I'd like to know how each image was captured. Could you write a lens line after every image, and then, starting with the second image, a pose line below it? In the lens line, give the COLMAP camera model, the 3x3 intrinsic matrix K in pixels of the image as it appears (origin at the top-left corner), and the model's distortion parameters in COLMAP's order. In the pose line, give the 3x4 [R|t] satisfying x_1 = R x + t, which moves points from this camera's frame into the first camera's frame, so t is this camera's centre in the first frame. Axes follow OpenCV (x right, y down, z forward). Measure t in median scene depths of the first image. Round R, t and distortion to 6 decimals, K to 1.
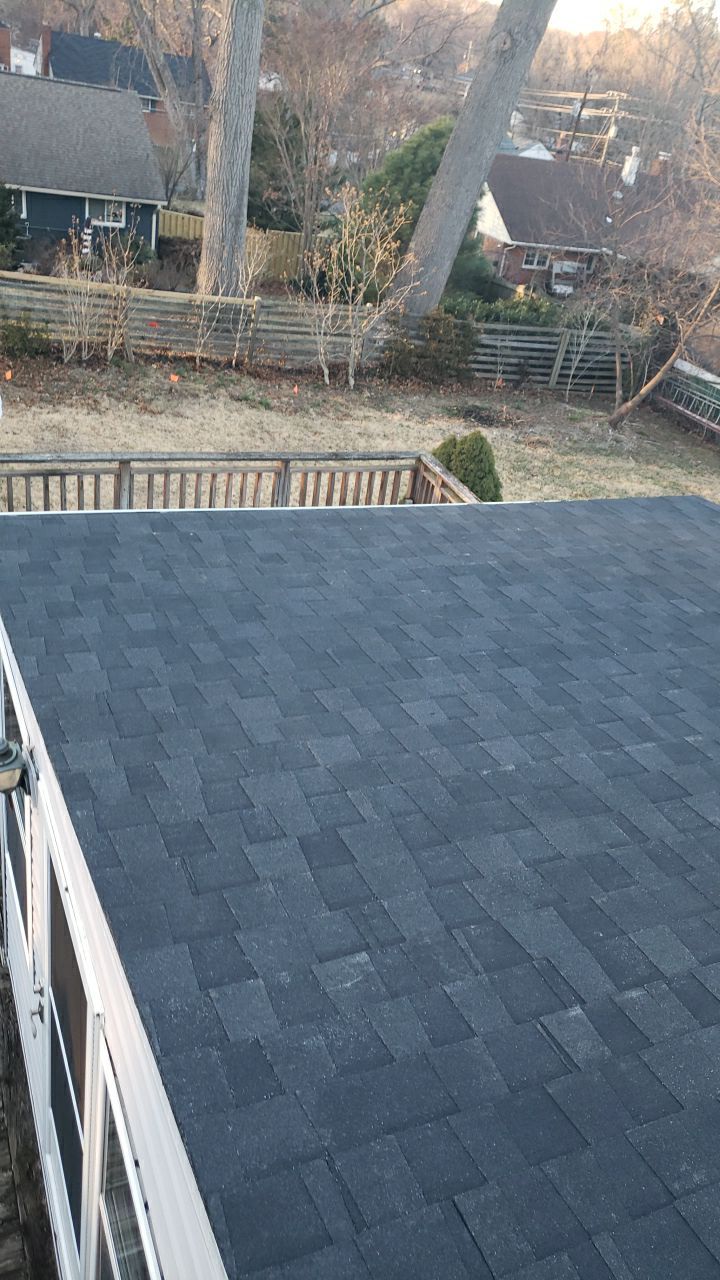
lens RADIAL K [[1001.0, 0, 401.6], [0, 1001.0, 646.1], [0, 0, 1]] dist [0.046695, -0.015087]
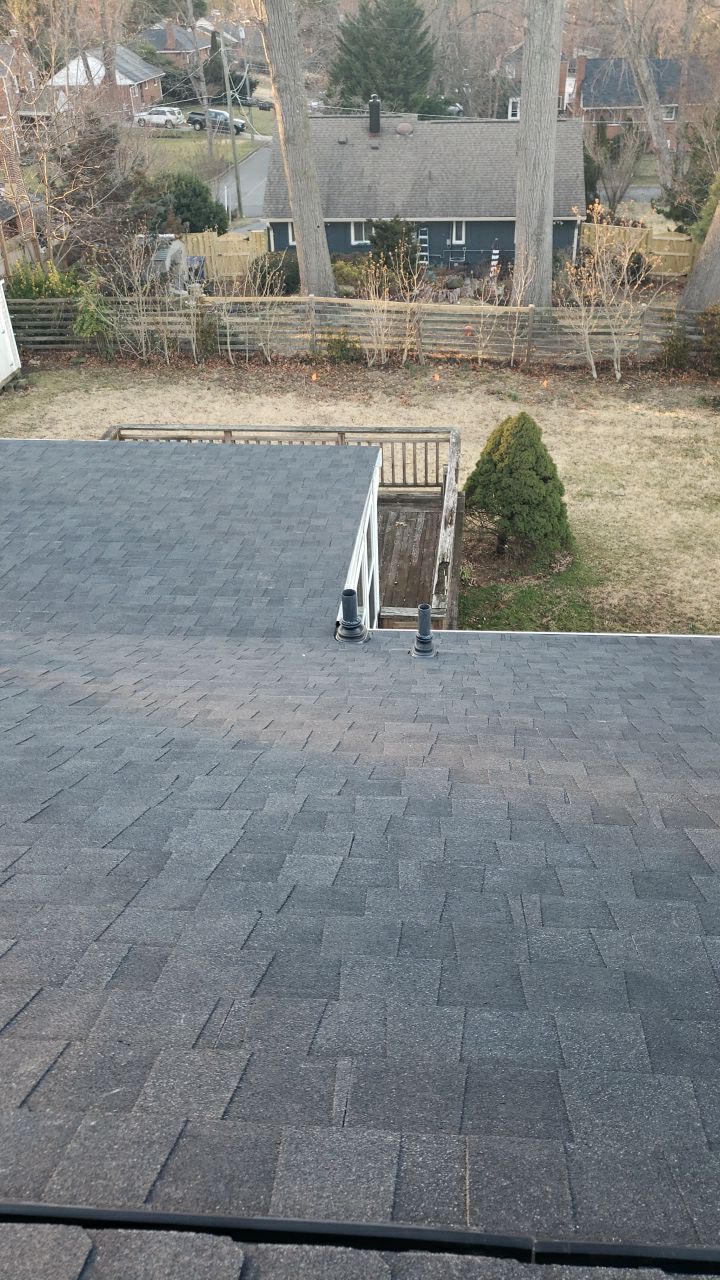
lens RADIAL K [[1001.0, 0, 401.6], [0, 1001.0, 646.1], [0, 0, 1]] dist [0.046695, -0.015087]
pose [[0.870104, 0.107738, -0.480949, 0.329618], [-0.108592, 0.993742, 0.026152, 0.030498], [0.480757, 0.029473, 0.876358, -0.077057]]
